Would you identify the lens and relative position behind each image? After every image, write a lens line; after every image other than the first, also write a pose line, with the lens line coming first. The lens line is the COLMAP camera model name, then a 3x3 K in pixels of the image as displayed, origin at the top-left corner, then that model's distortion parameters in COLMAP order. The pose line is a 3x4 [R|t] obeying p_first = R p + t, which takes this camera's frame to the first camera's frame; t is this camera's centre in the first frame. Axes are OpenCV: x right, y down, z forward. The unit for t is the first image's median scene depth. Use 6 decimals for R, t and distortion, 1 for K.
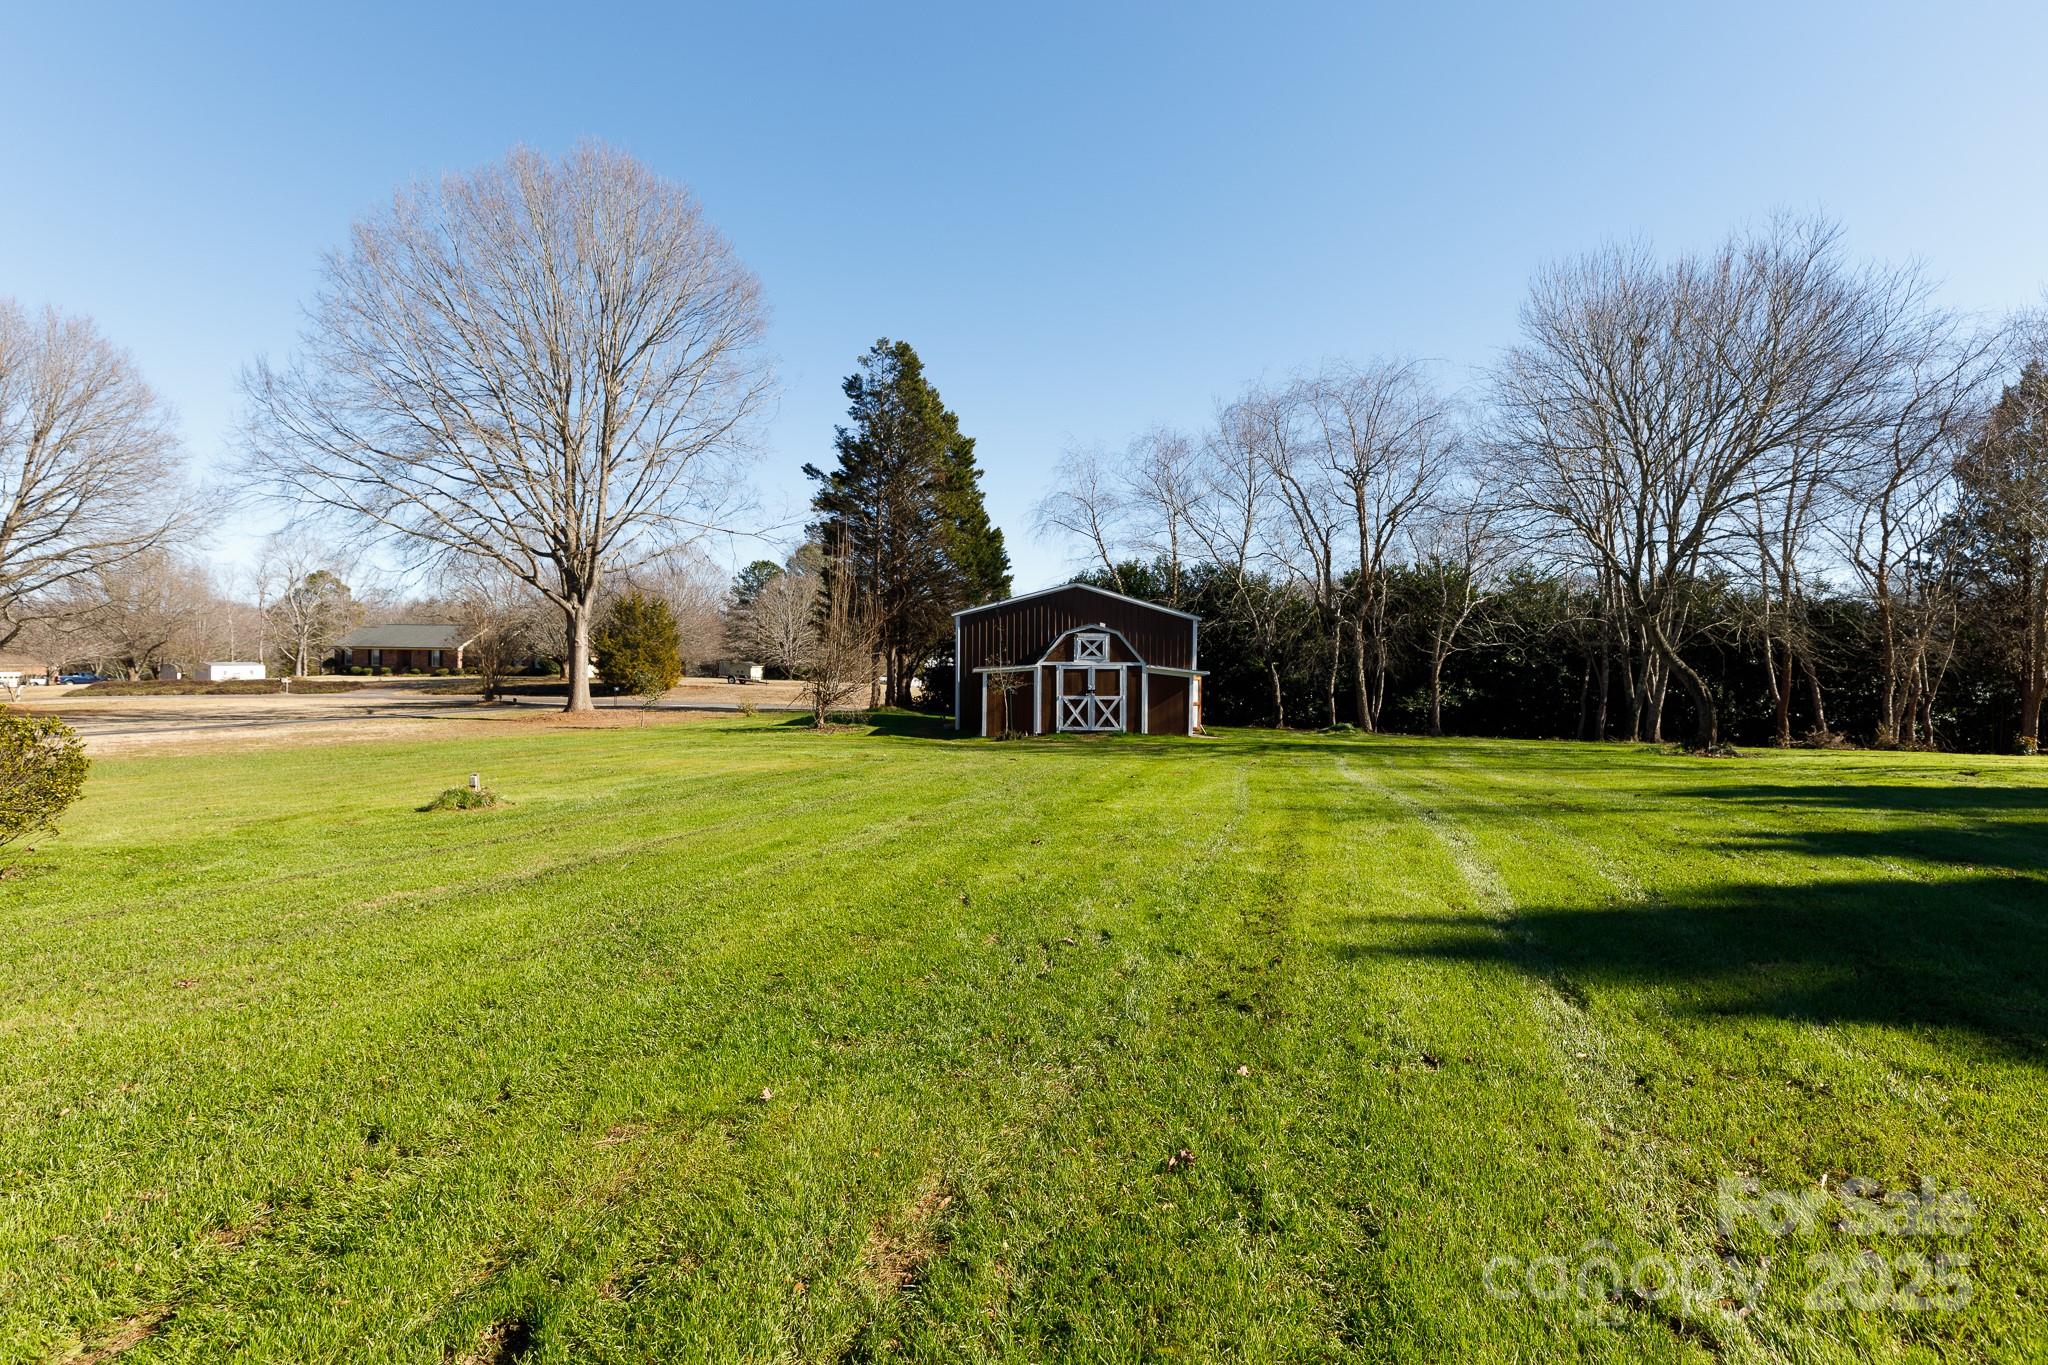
lens RADIAL K [[1012.4, 0, 1027.2], [0, 1012.4, 676.1], [0, 0, 1]] dist [0.024270, -0.000200]
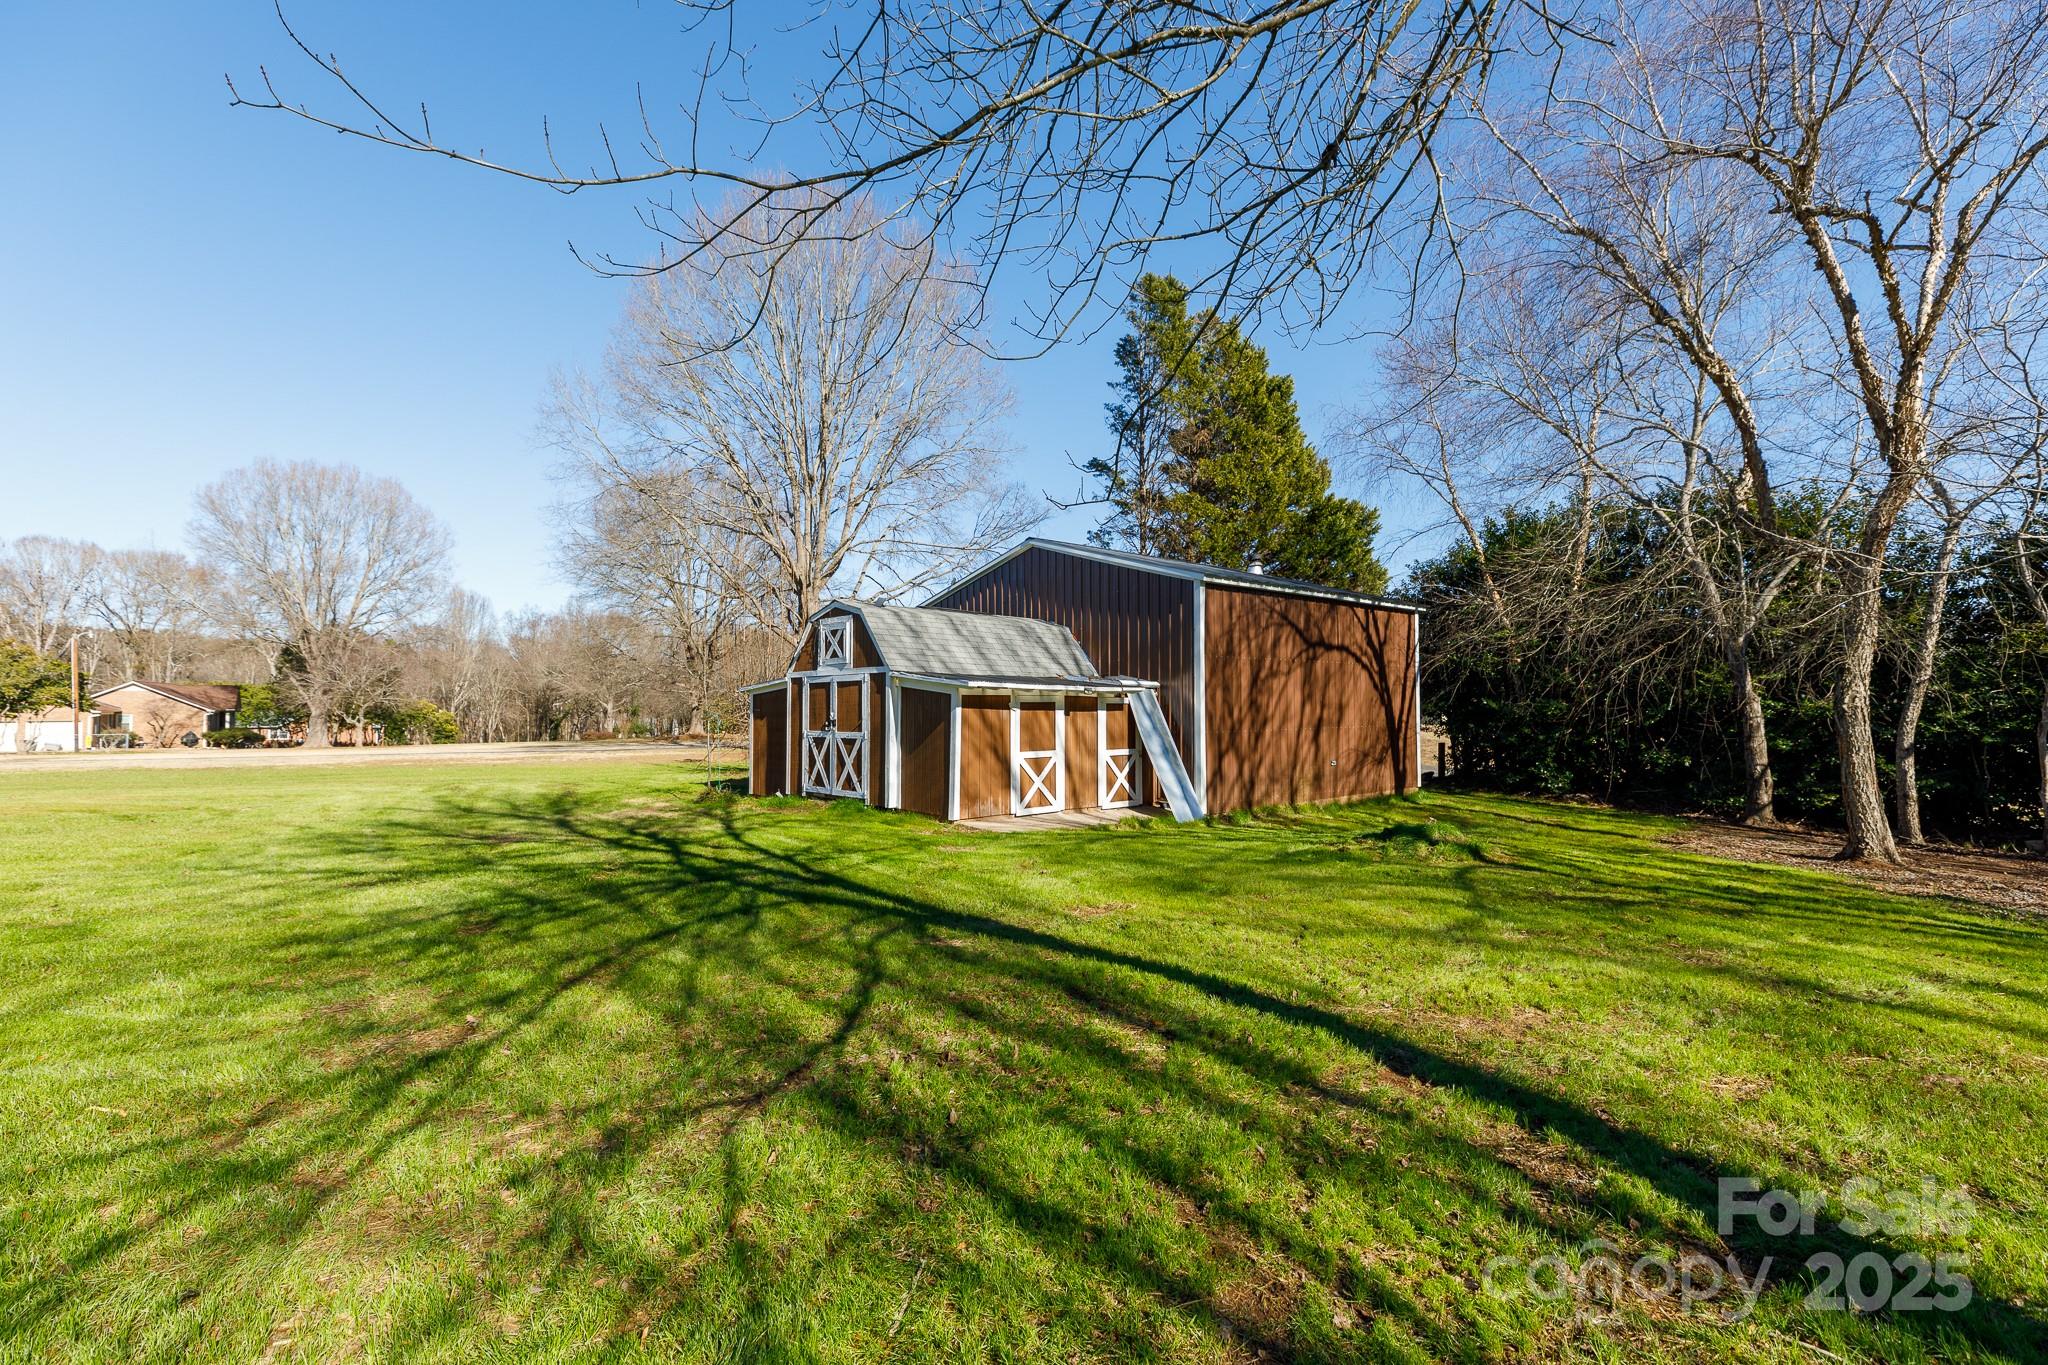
lens RADIAL K [[910.7, 0, 1027.2], [0, 910.7, 676.0], [0, 0, 1]] dist [0.003839, 0.000519]
pose [[0.662518, -0.032471, -0.748341, 0.435974], [-0.004659, 0.998862, -0.047466, 0.011110], [0.749031, 0.034934, 0.661613, 0.655547]]
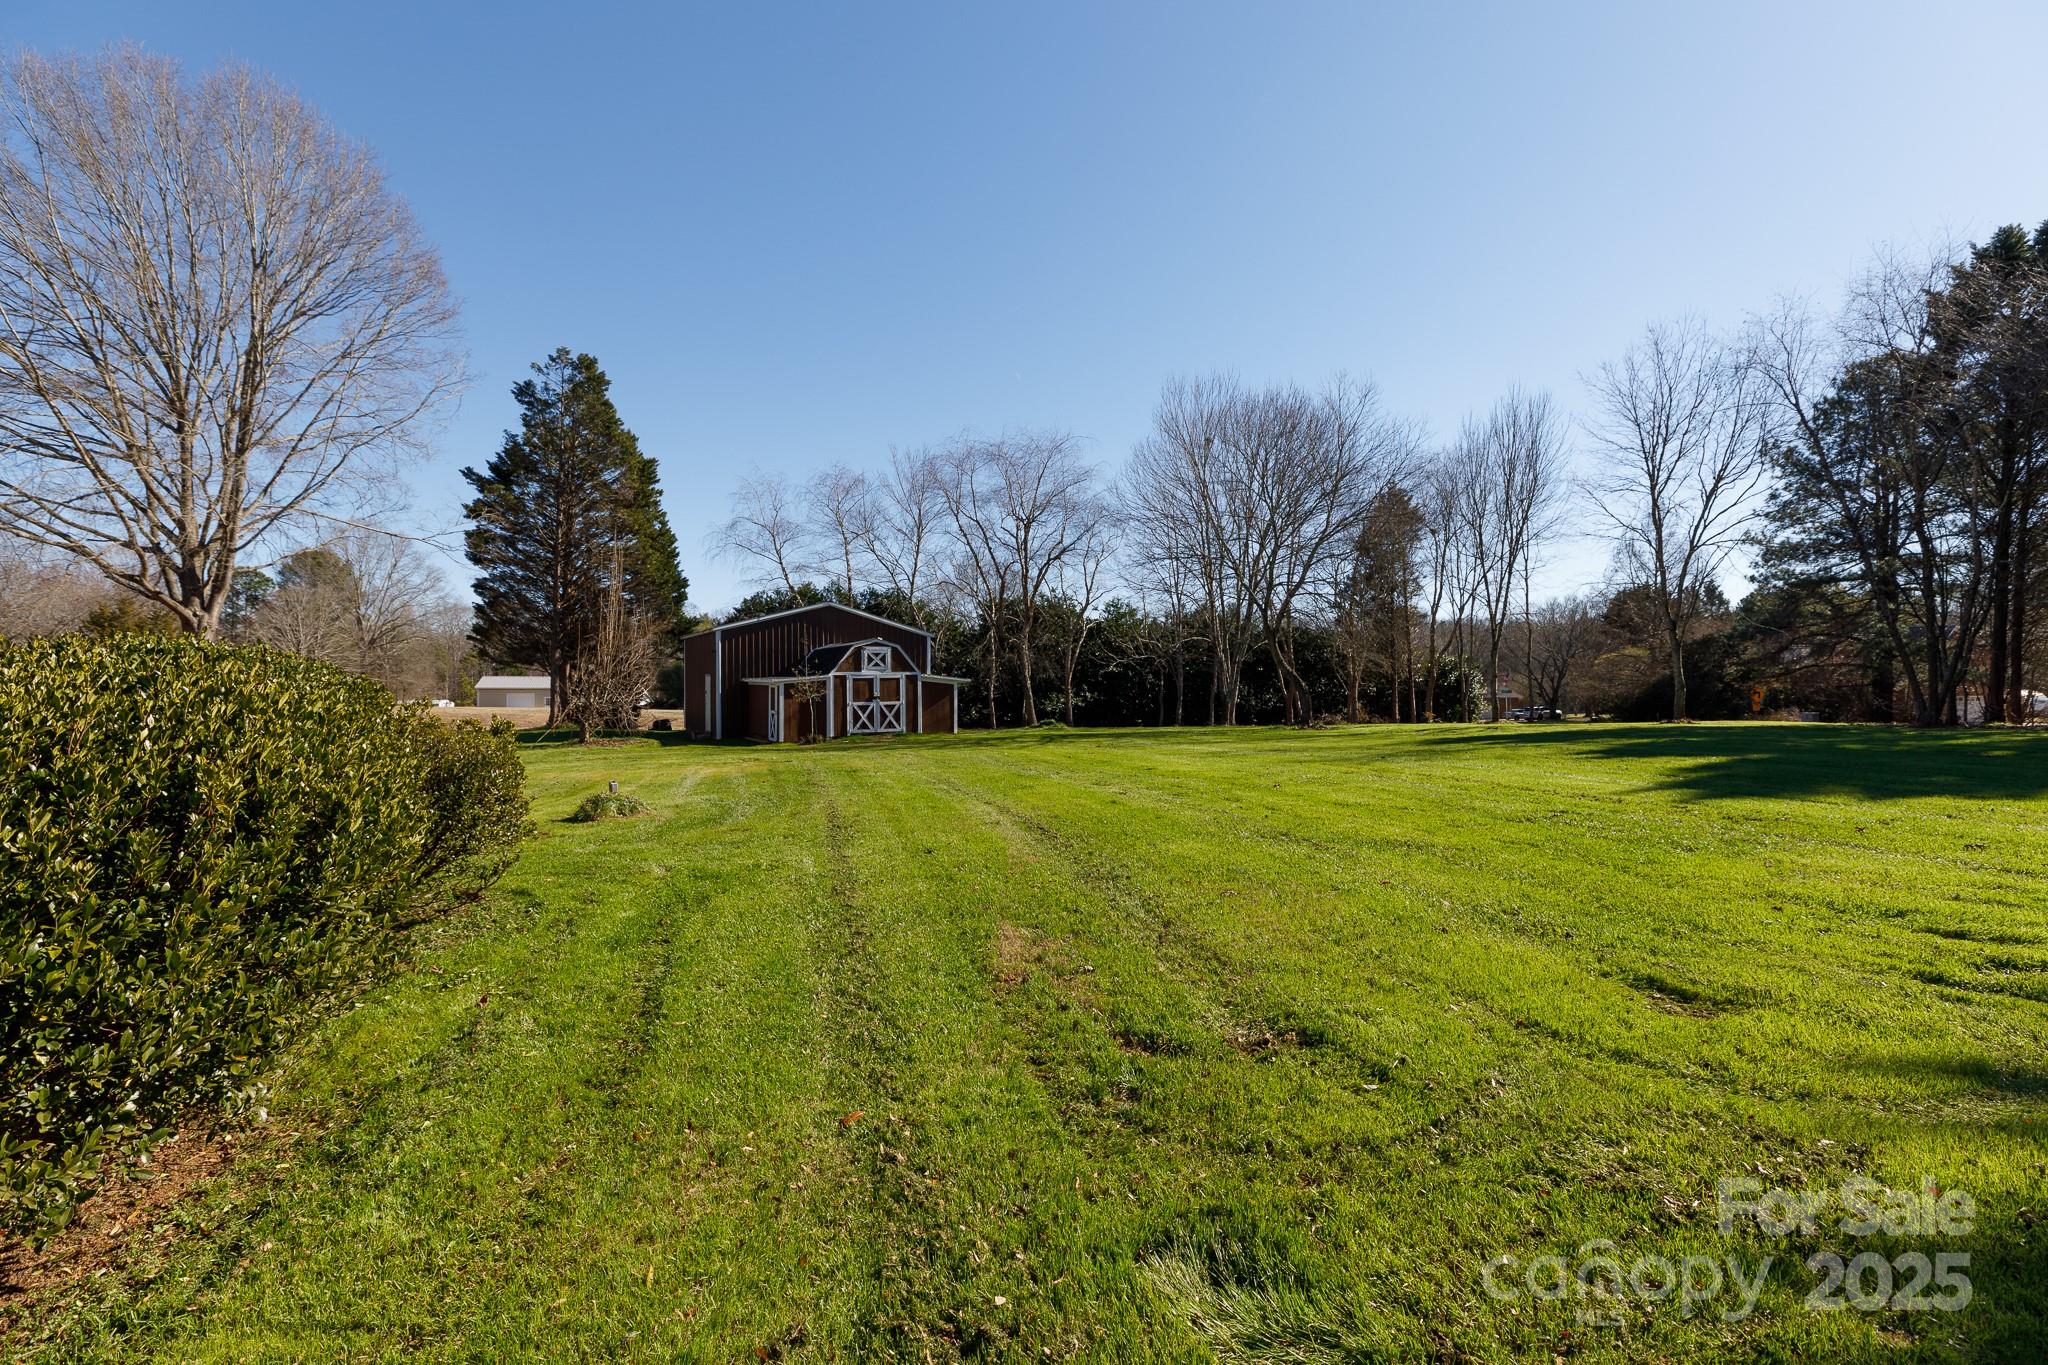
lens RADIAL K [[910.7, 0, 1023.0], [0, 910.7, 681.0], [0, 0, 1]] dist [0.003839, 0.000519]
pose [[0.876575, -0.012720, 0.481097, -0.247177], [0.018796, 0.999793, -0.007811, 0.006508], [-0.480898, 0.015890, 0.876633, 0.022925]]
